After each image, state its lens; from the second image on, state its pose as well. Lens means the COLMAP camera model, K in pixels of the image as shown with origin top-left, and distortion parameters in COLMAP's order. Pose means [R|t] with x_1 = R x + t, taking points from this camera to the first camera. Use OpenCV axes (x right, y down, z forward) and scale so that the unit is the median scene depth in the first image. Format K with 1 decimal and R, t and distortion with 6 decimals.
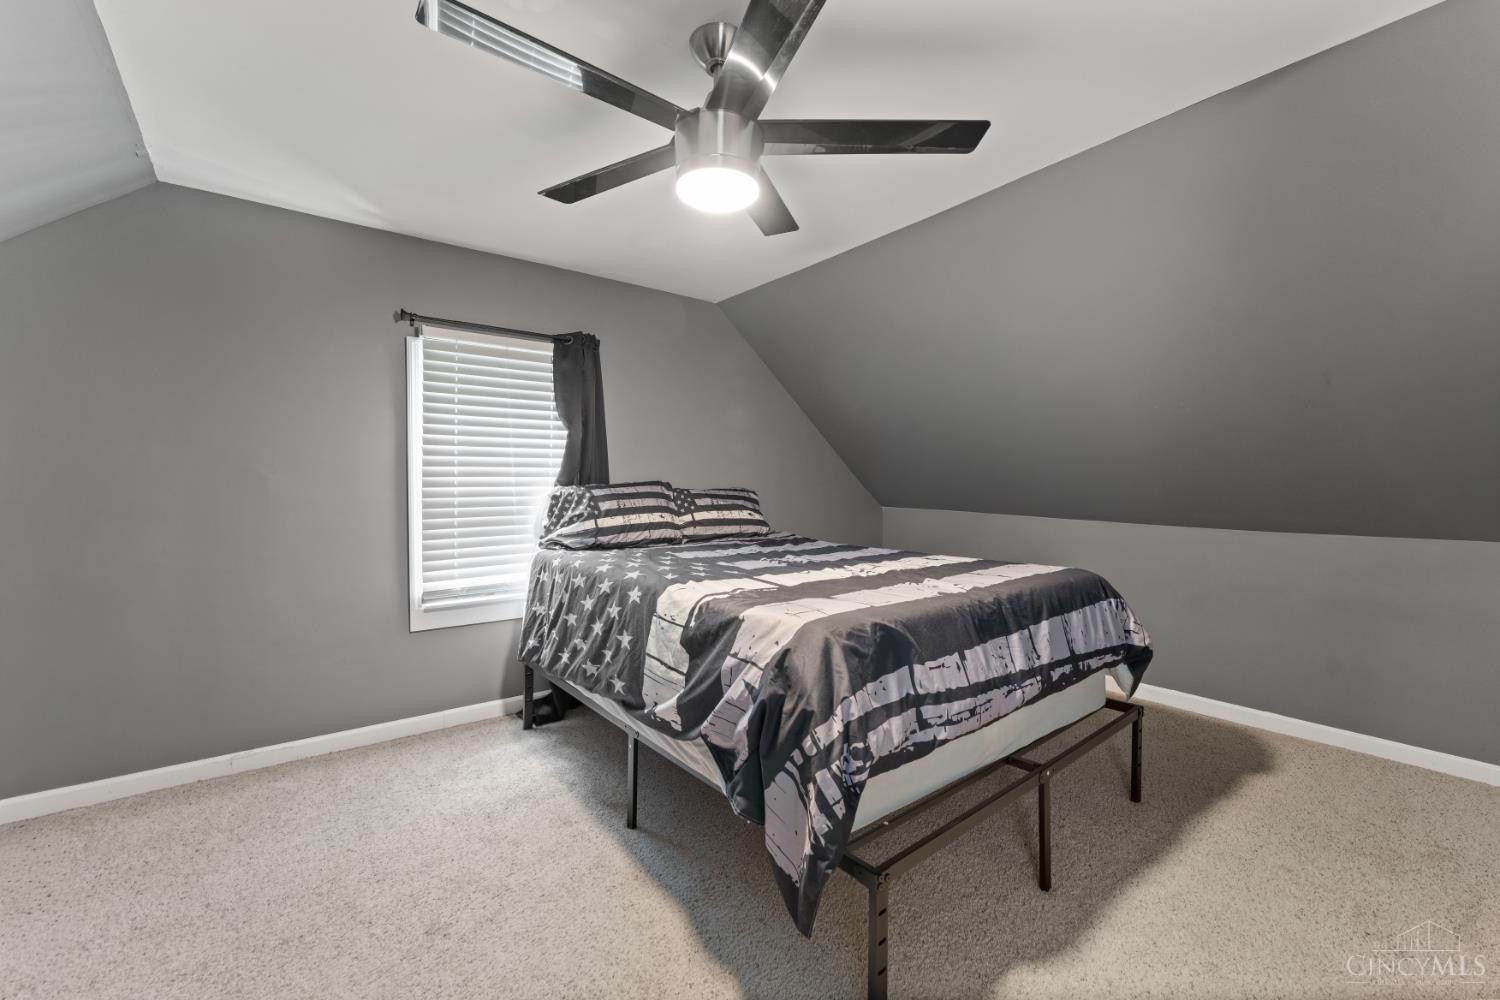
lens RADIAL K [[612.9, 0, 741.9], [0, 612.9, 497.4], [0, 0, 1]] dist [0.002677, -0.000599]
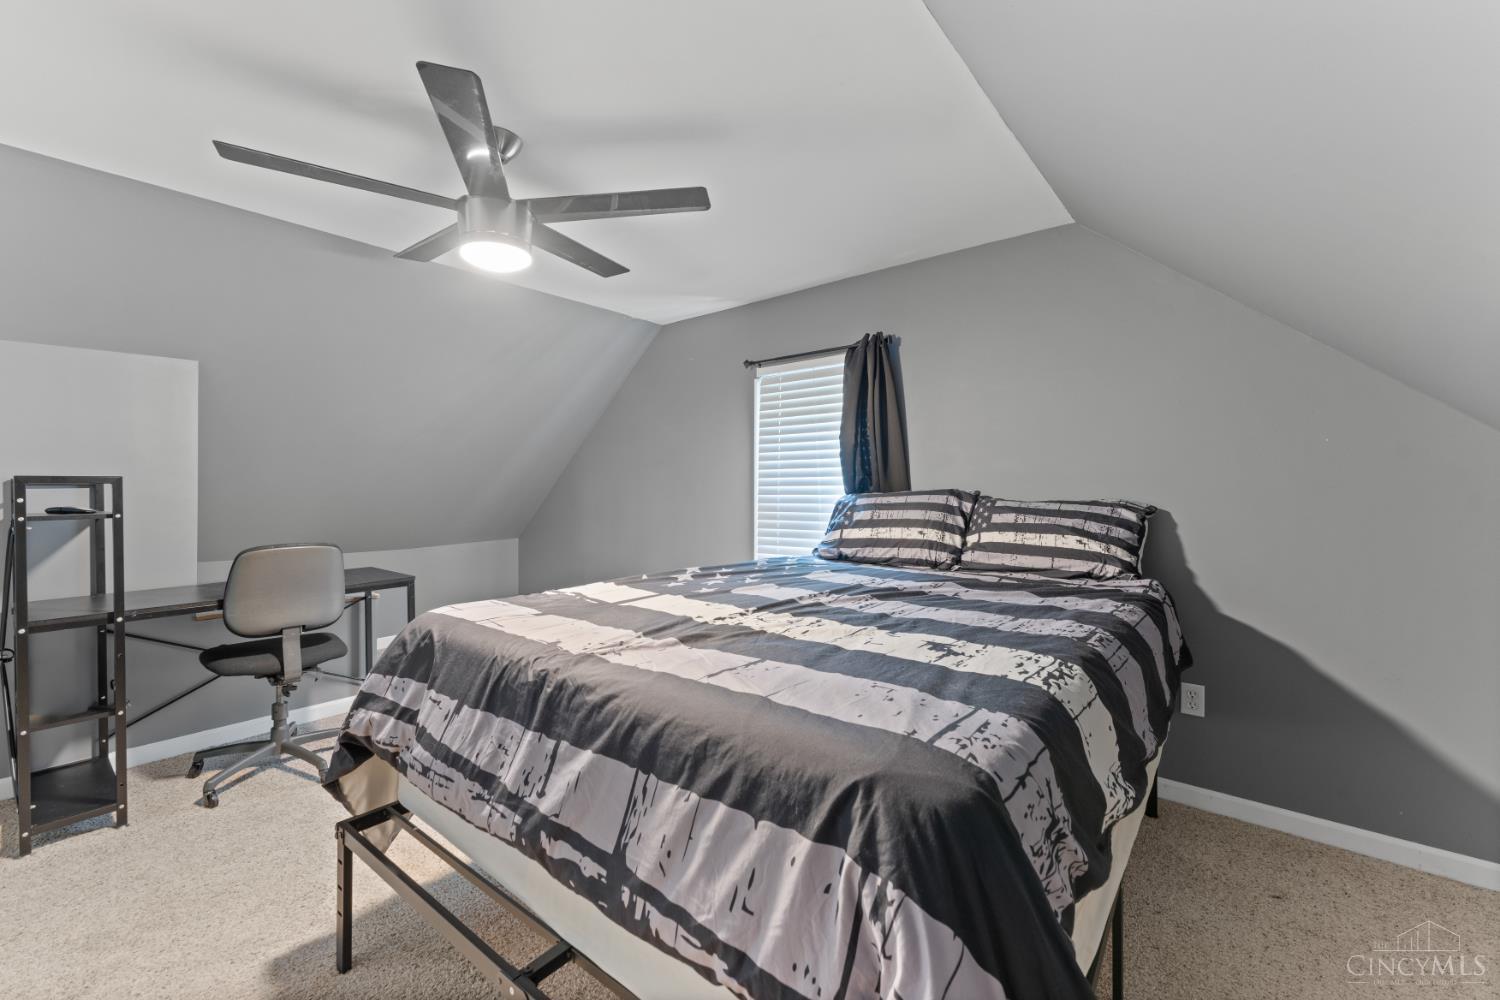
lens RADIAL K [[612.9, 0, 746.9], [0, 612.9, 492.1], [0, 0, 1]] dist [0.002677, -0.000599]
pose [[0.223584, 0.003996, -0.974676, 0.659934], [-0.023519, 0.999723, -0.001297, -0.017912], [0.974401, 0.023213, 0.223616, 0.635175]]
